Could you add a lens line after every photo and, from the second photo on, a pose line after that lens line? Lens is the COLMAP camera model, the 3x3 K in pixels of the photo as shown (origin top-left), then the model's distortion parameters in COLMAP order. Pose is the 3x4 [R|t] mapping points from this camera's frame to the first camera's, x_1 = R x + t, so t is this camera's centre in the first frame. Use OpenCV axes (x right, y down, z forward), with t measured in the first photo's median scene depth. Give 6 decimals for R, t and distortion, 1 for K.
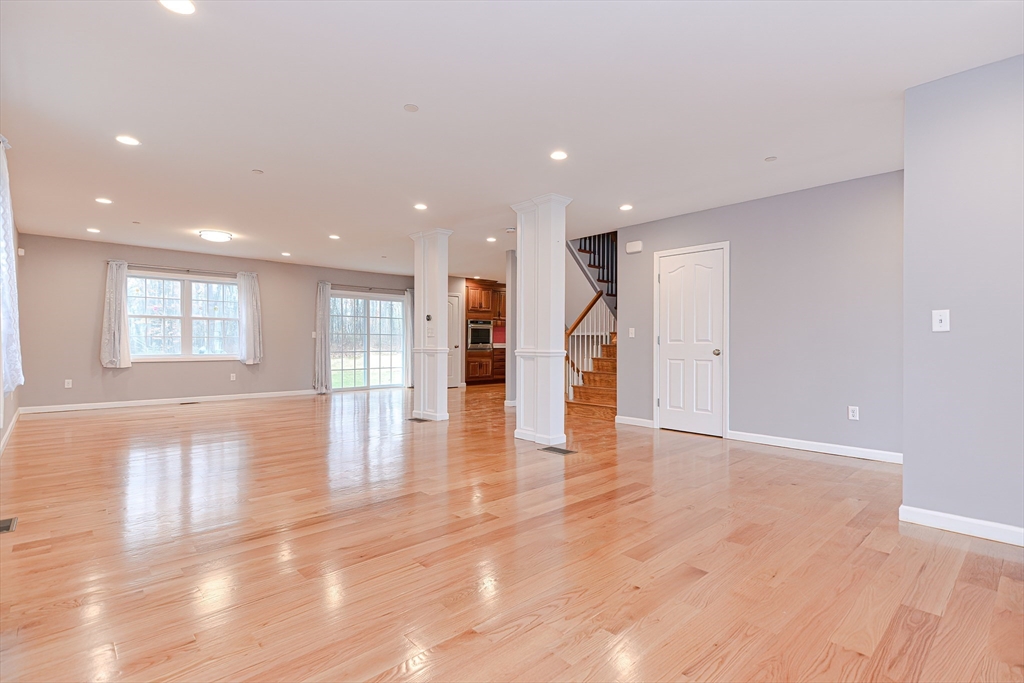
lens RADIAL K [[488.4, 0, 522.7], [0, 488.4, 345.6], [0, 0, 1]] dist [-0.000165, -0.000718]
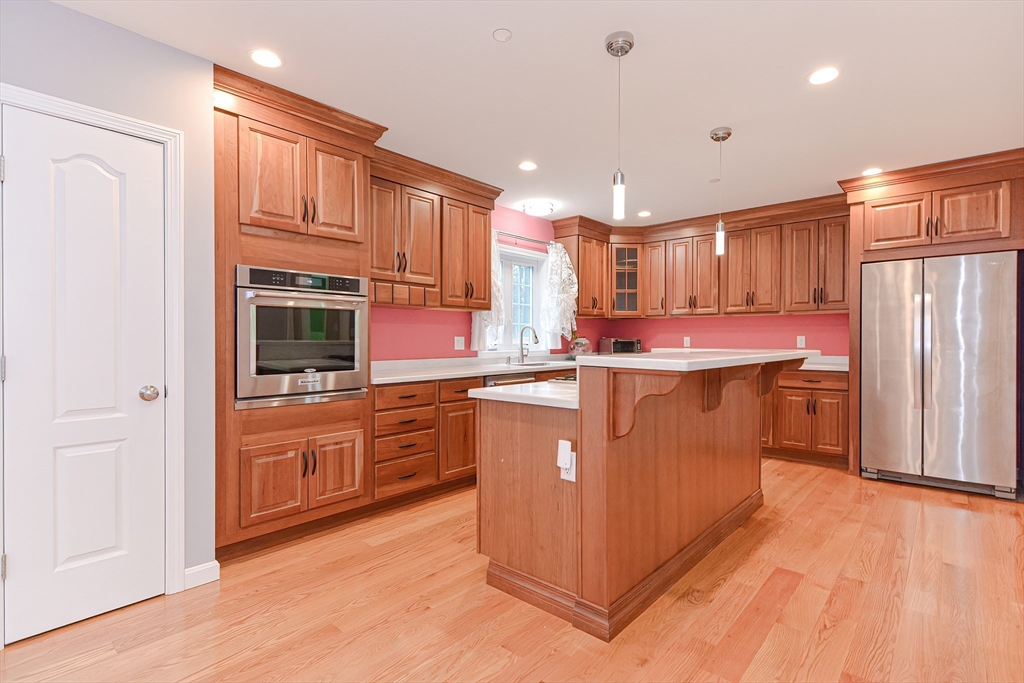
lens RADIAL K [[488.5, 0, 512.8], [0, 488.5, 344.8], [0, 0, 1]] dist [0.012079, -0.008588]
pose [[0.996113, -0.004066, 0.087987, -0.012215], [0.003891, 0.999990, 0.002159, -0.026764], [-0.087995, -0.001809, 0.996119, 1.188500]]
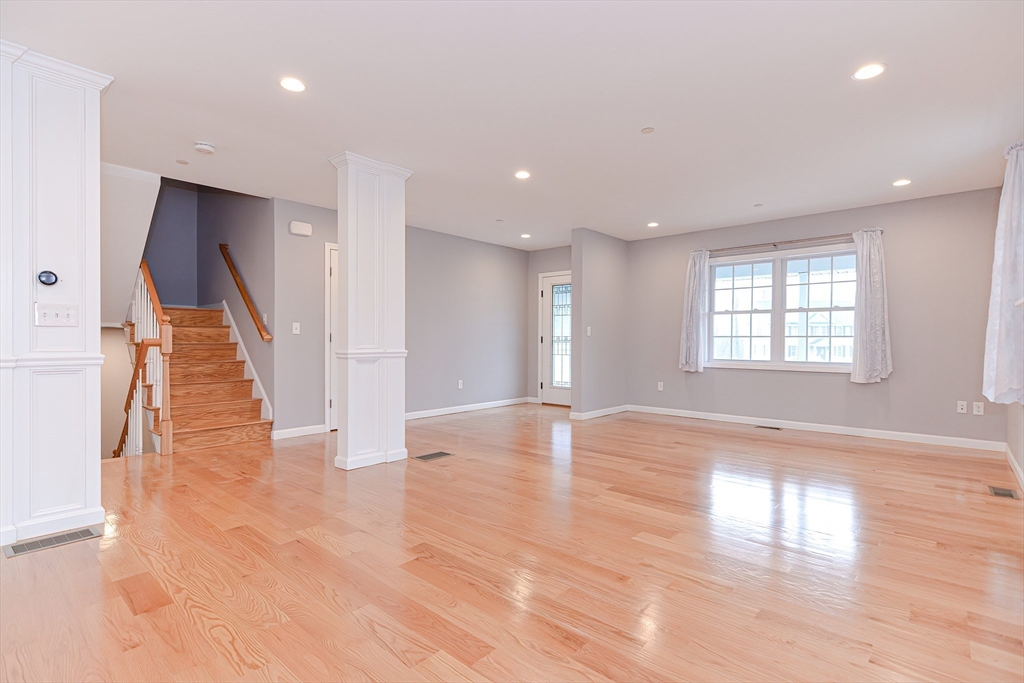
lens RADIAL K [[488.5, 0, 512.8], [0, 488.5, 344.8], [0, 0, 1]] dist [0.012079, -0.008588]
pose [[-0.084981, -0.011926, 0.996311, -0.552456], [0.001744, 0.999925, 0.012118, -0.006199], [-0.996381, 0.002768, -0.084954, 0.584687]]
